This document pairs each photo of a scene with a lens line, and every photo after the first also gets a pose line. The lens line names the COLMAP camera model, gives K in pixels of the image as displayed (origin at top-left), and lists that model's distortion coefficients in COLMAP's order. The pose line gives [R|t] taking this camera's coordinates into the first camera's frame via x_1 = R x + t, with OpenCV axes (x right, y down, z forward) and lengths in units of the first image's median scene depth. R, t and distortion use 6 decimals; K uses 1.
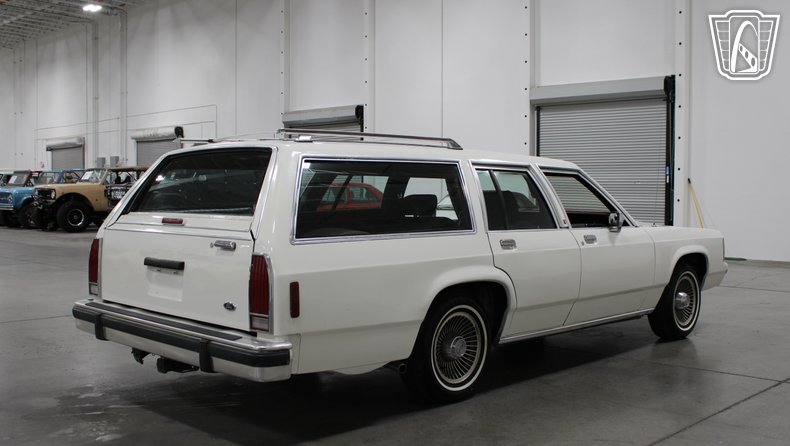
lens RADIAL K [[819.3, 0, 395.0], [0, 819.3, 223.0], [0, 0, 1]] dist [-0.109517, 0.115622]
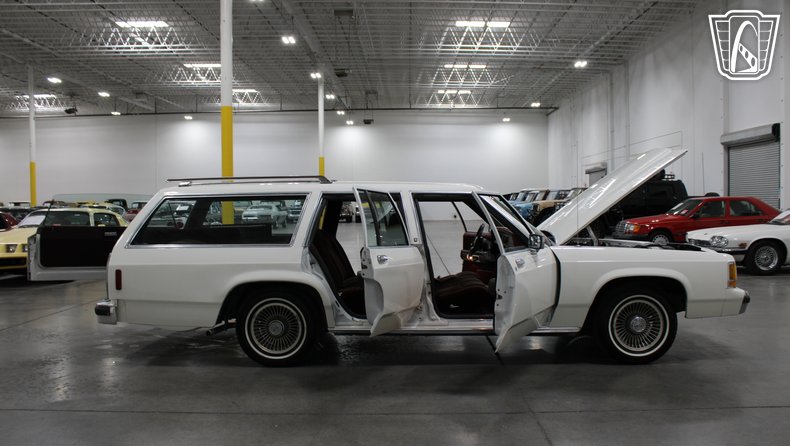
lens RADIAL K [[662.7, 0, 398.1], [0, 662.7, 225.1], [0, 0, 1]] dist [-0.157201, 0.133676]
pose [[0.694981, 0.012376, -0.718921, 0.951104], [-0.016089, 0.999869, 0.001659, -0.025948], [0.718848, 0.010414, 0.695089, 0.345691]]
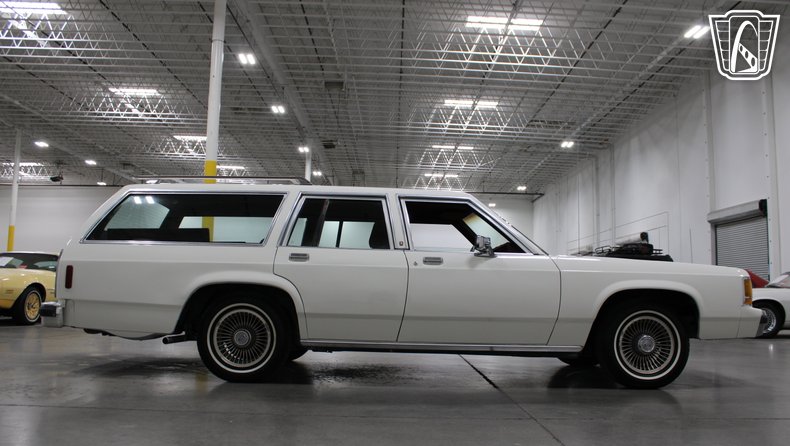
lens RADIAL K [[662.7, 0, 398.1], [0, 662.7, 225.1], [0, 0, 1]] dist [-0.157201, 0.133676]
pose [[0.712493, -0.064146, -0.698741, 0.881673], [-0.043509, 0.989858, -0.135236, 0.099831], [0.700329, 0.126756, 0.702476, 0.418041]]
